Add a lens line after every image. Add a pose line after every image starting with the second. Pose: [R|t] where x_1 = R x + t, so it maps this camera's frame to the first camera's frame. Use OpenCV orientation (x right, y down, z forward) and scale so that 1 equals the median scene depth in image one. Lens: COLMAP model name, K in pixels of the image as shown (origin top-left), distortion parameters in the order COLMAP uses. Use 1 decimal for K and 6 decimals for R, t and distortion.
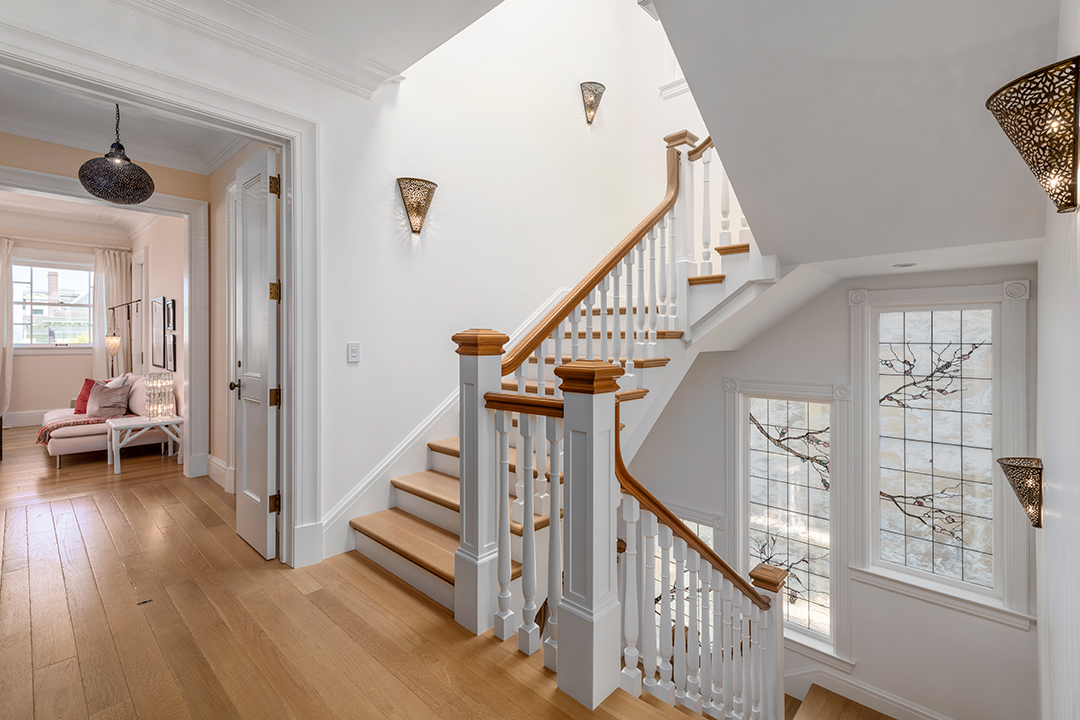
lens RADIAL K [[488.2, 0, 540.9], [0, 488.2, 338.5], [0, 0, 1]] dist [0.021830, 0.000049]
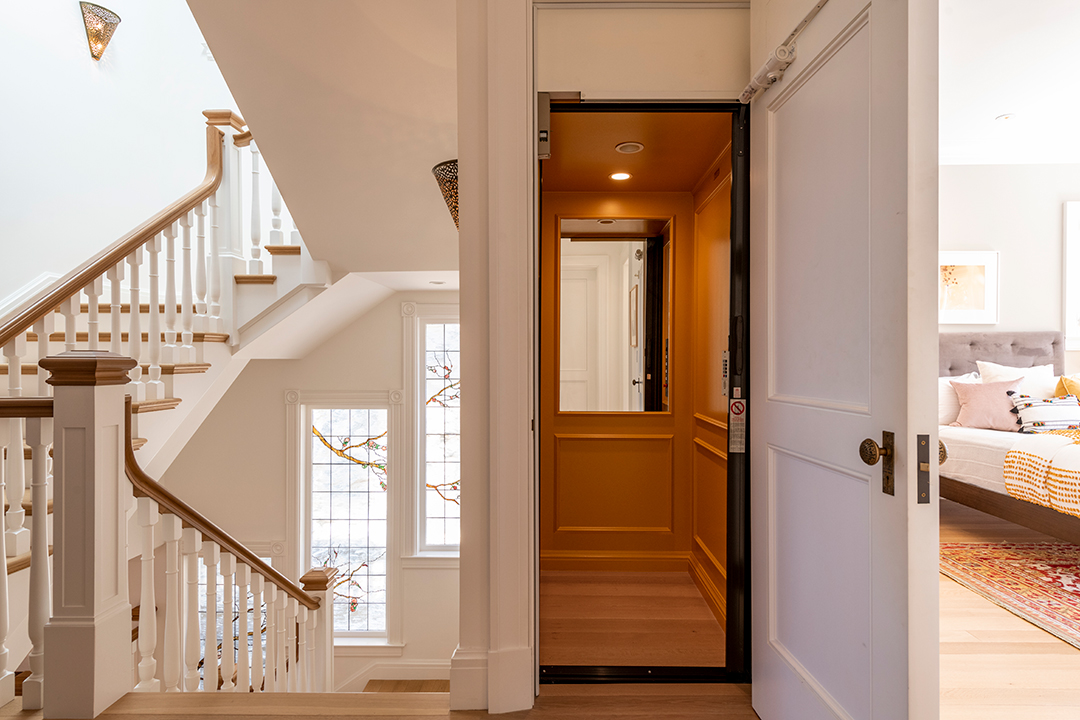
lens RADIAL K [[555.6, 0, 532.6], [0, 555.6, 352.8], [0, 0, 1]] dist [0.027493, -0.019109]
pose [[0.727002, -0.002169, 0.686631, -0.007348], [0.001959, 0.999997, 0.001085, 0.019047], [-0.686632, 0.000556, 0.727005, -0.127858]]
